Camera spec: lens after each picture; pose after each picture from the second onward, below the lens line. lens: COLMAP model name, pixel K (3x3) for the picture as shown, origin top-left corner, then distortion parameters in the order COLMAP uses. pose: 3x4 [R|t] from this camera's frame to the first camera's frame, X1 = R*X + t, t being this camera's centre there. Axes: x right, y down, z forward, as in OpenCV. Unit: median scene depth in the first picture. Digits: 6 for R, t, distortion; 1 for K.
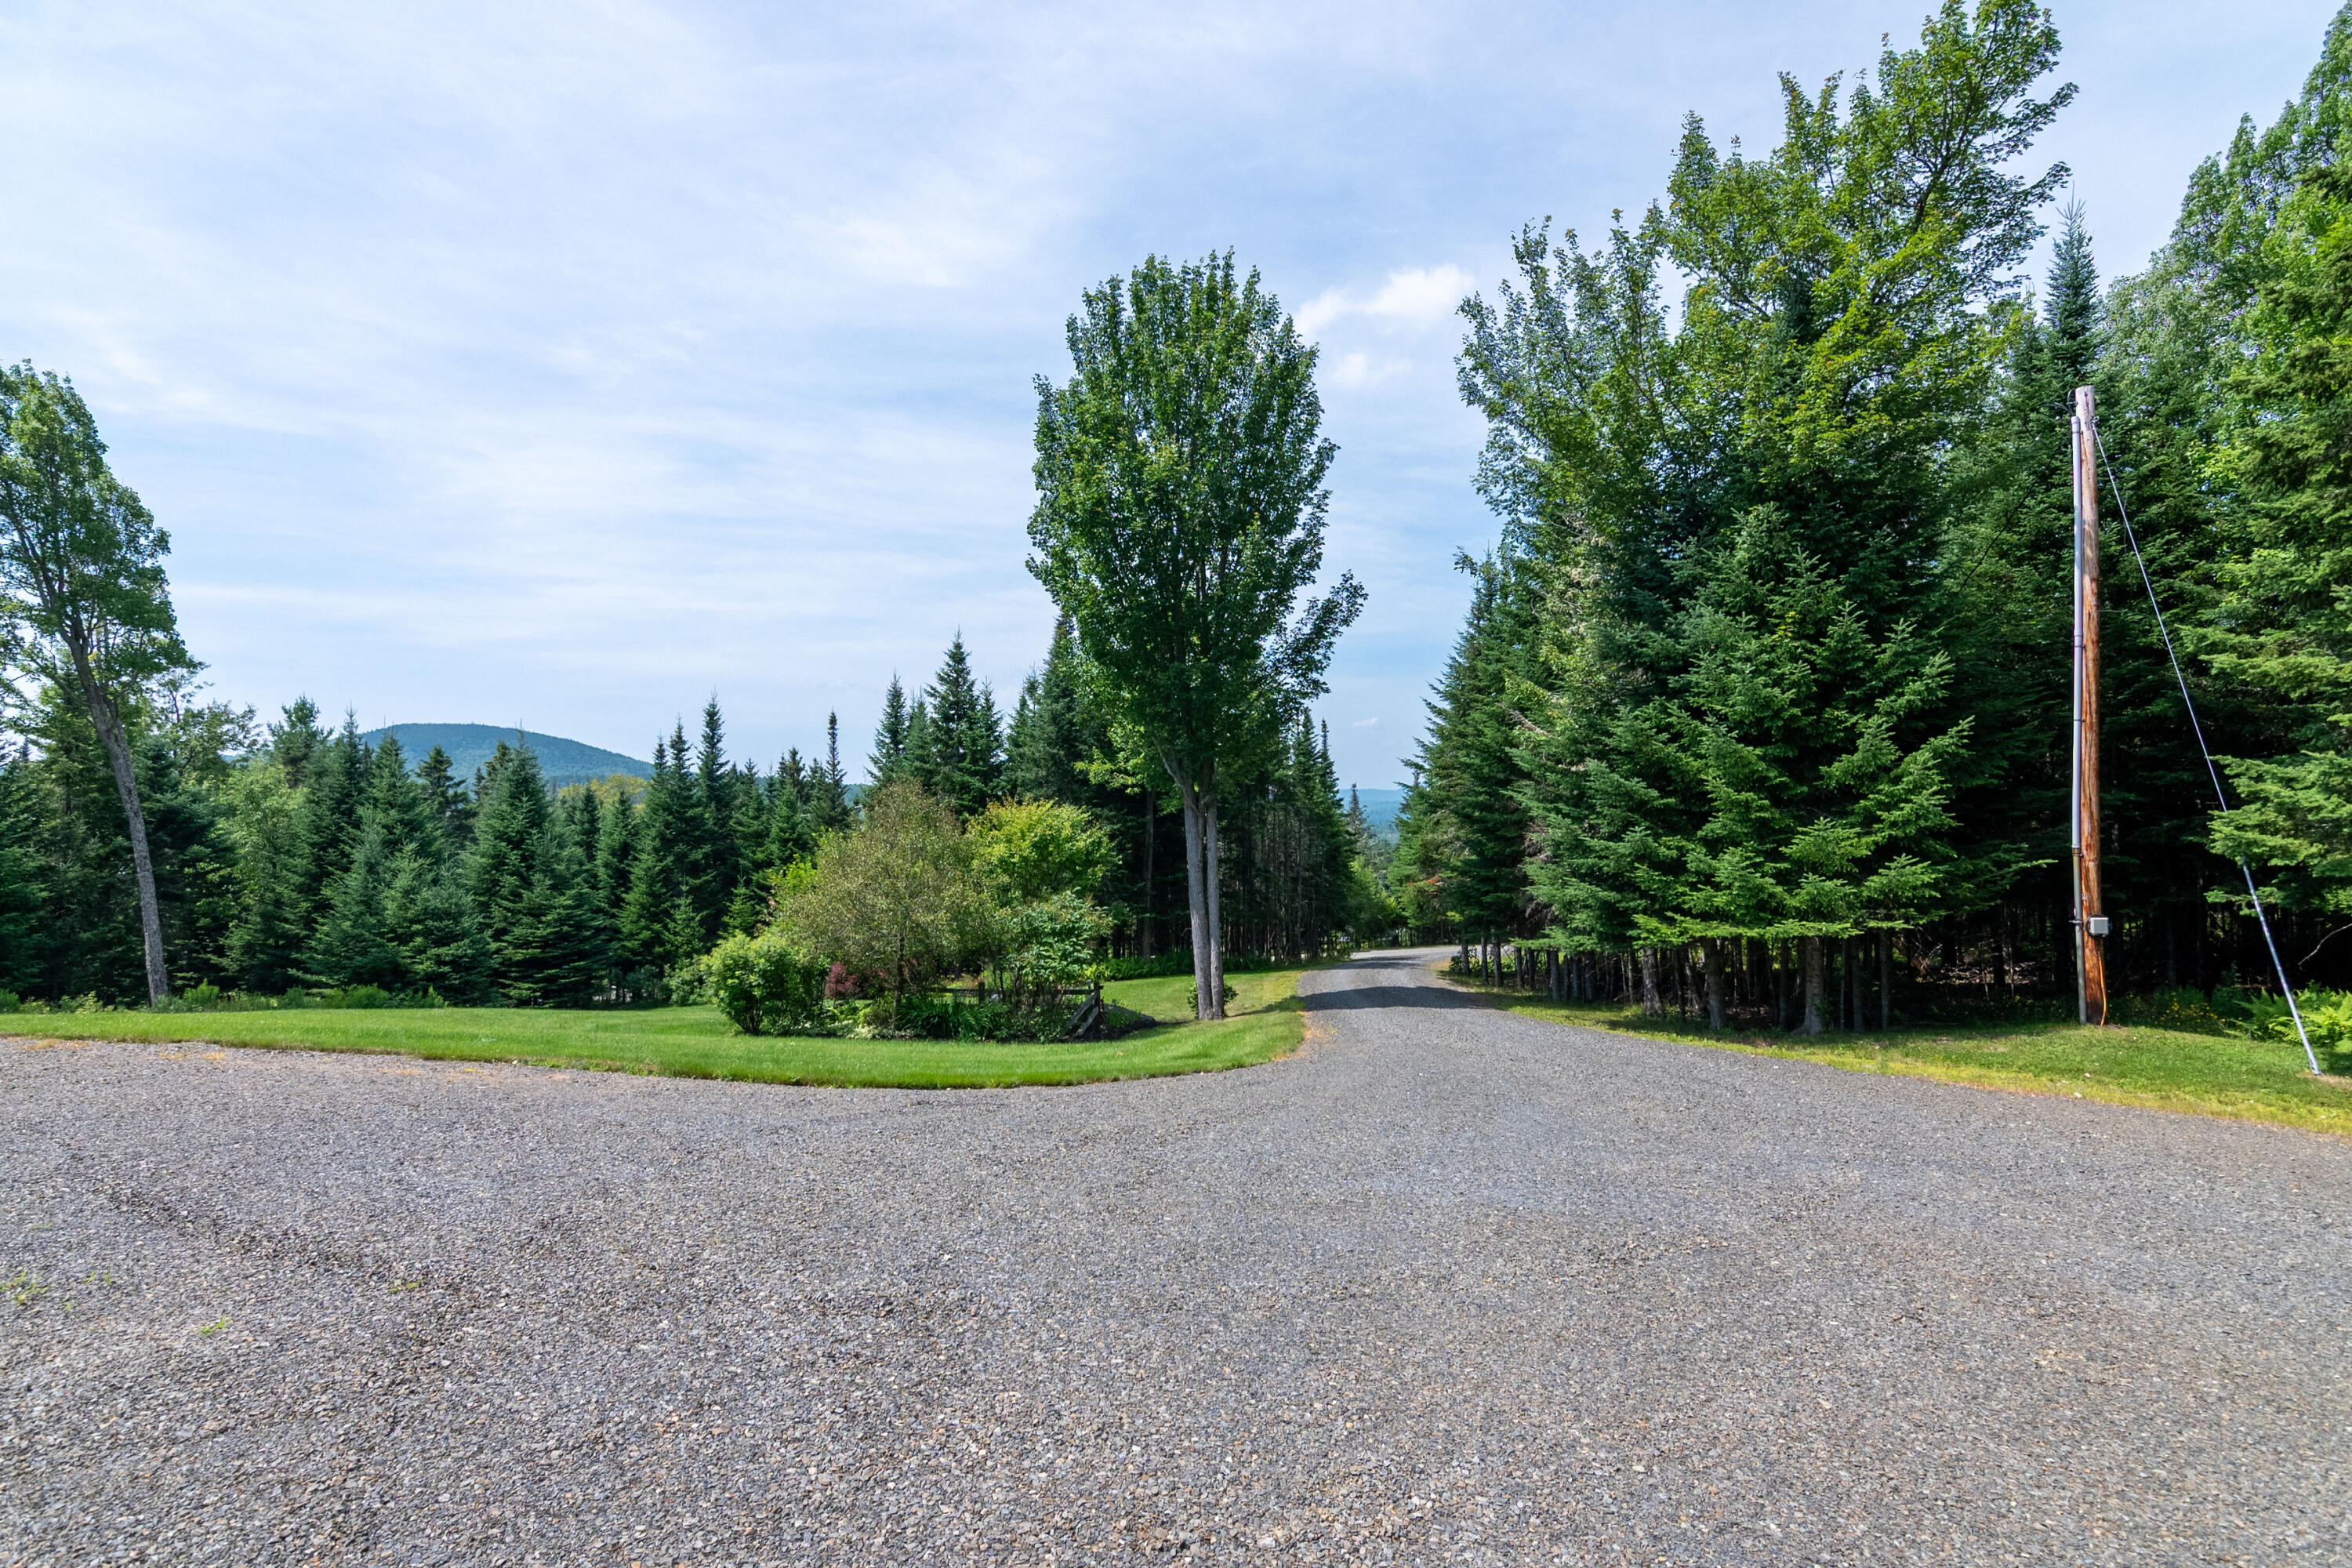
lens RADIAL K [[1141.2, 0, 1167.4], [0, 1141.2, 780.0], [0, 0, 1]] dist [-0.001289, 0.003283]
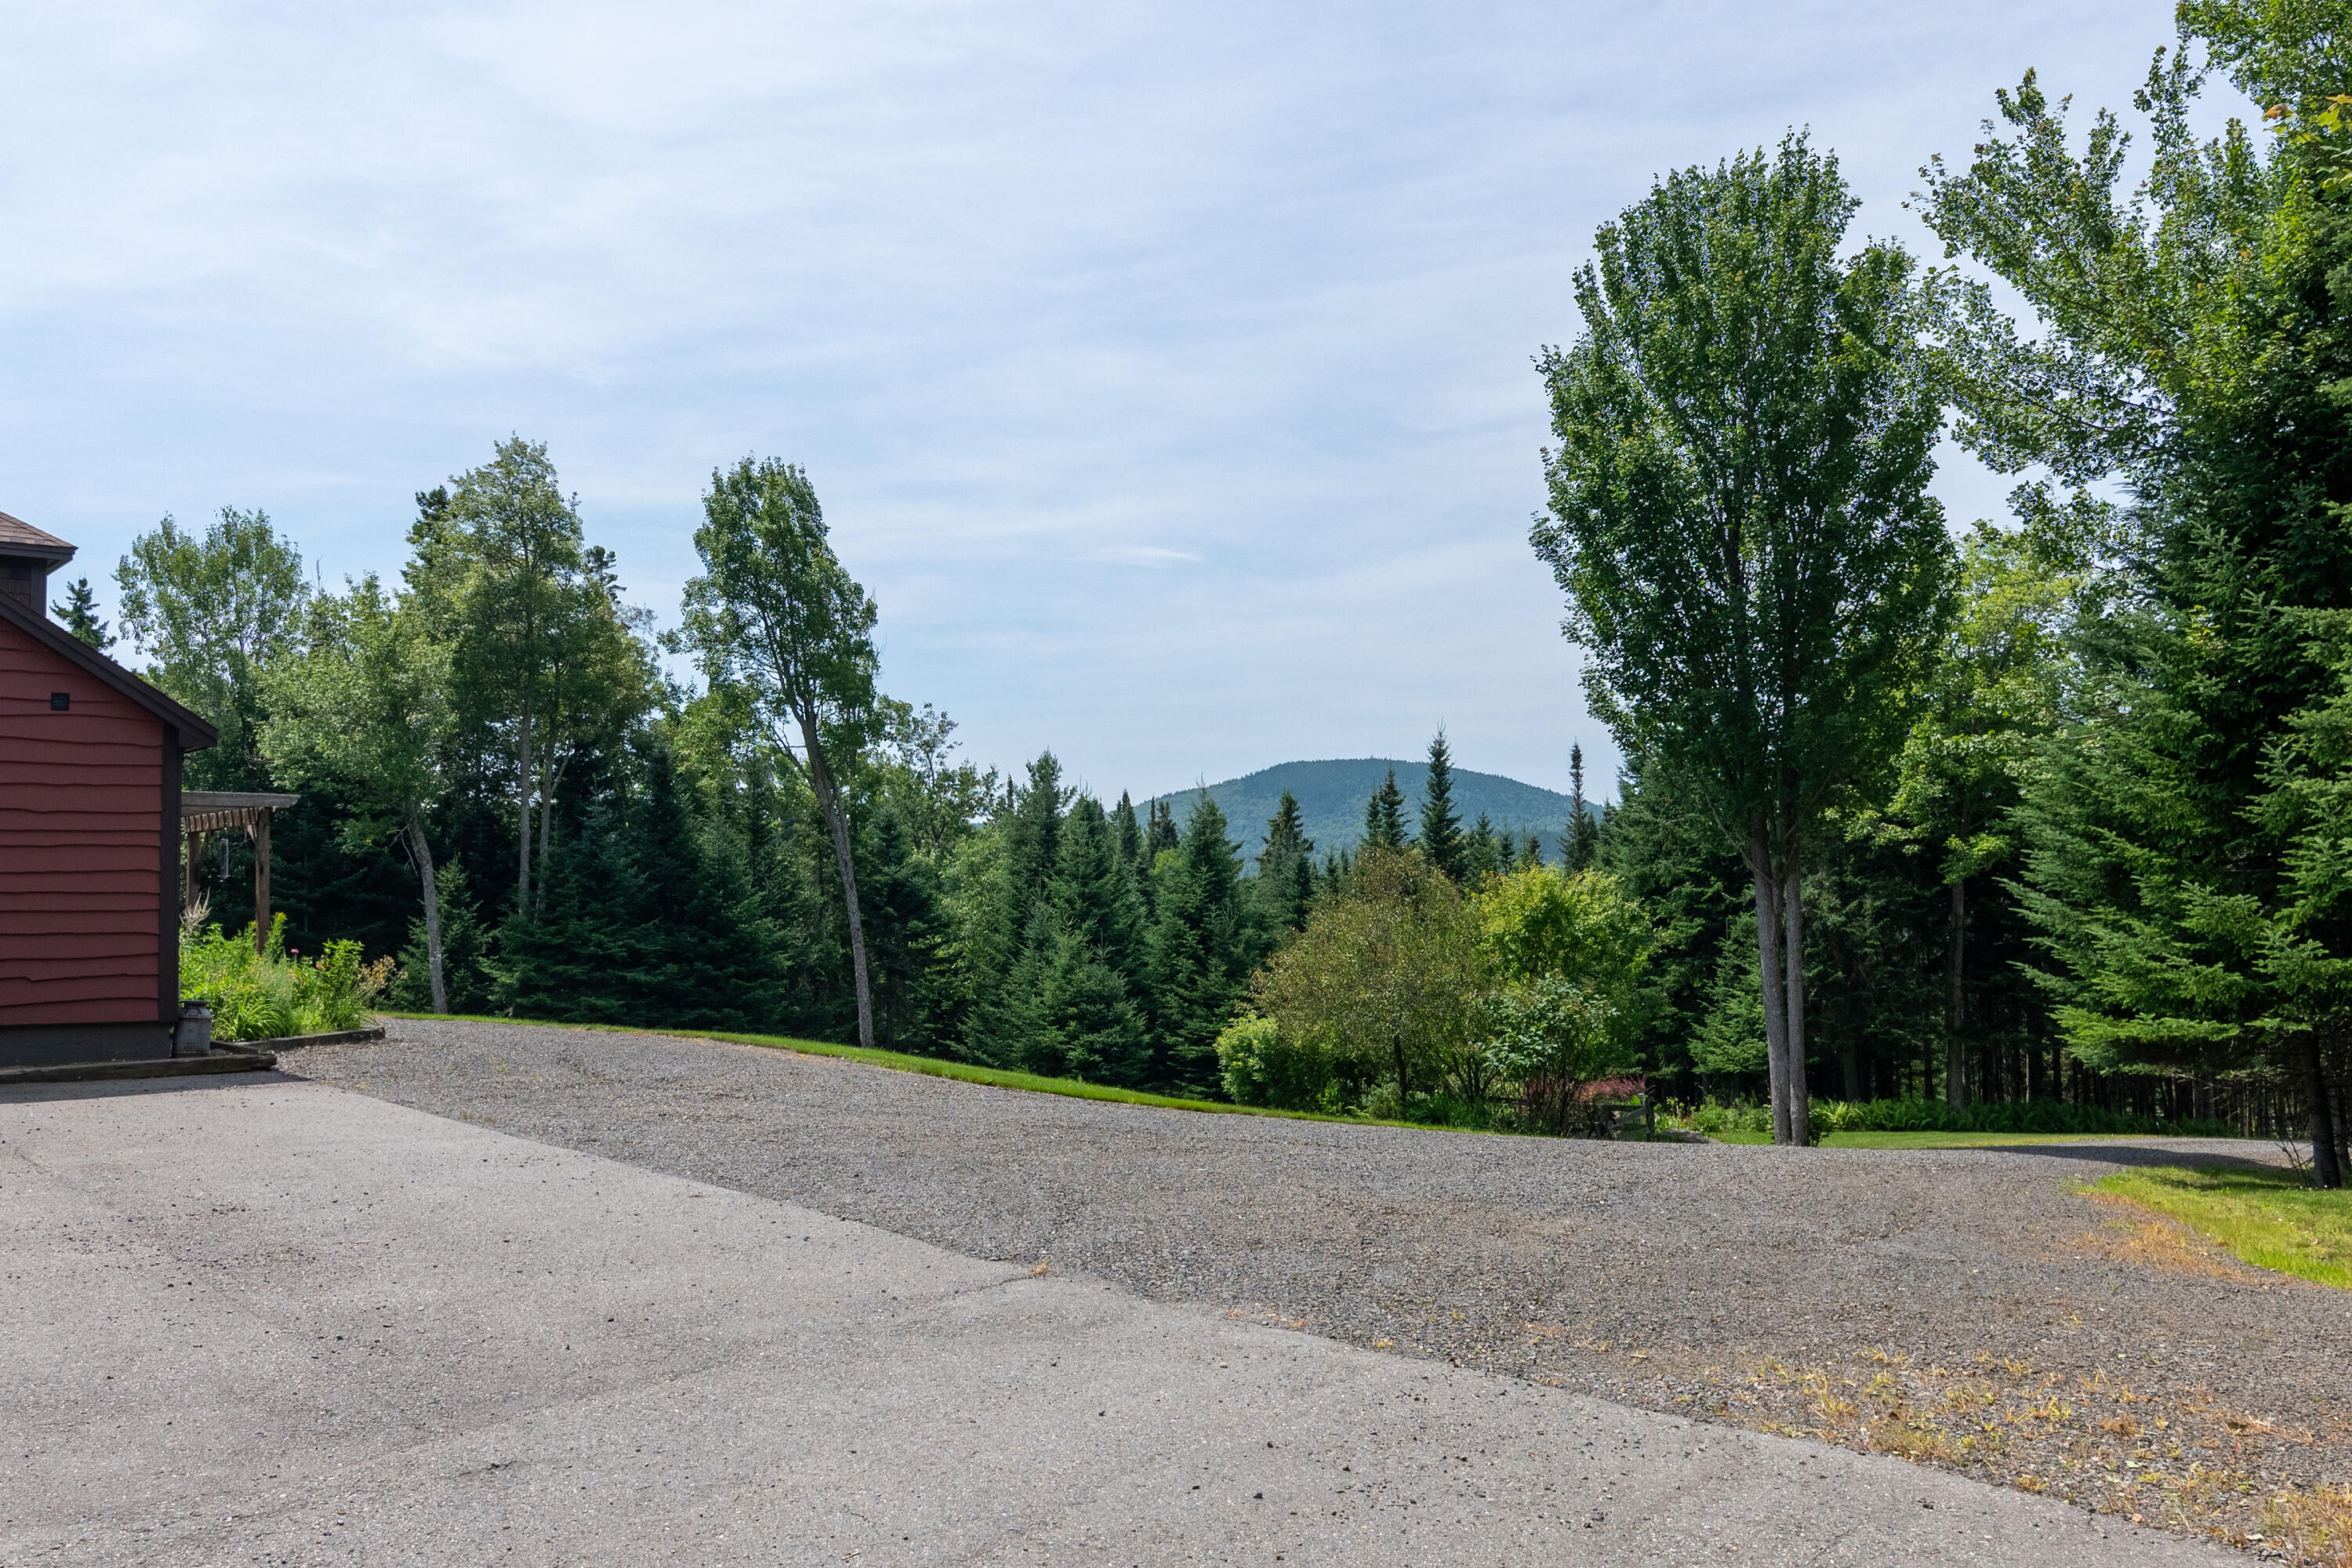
lens RADIAL K [[1964.9, 0, 1176.0], [0, 1964.9, 784.0], [0, 0, 1]] dist [-0.000909, 0.006216]
pose [[0.795718, -0.033643, -0.604733, 0.319187], [0.019114, 0.999354, -0.030446, -0.002046], [0.605366, 0.012668, 0.795846, -0.176419]]
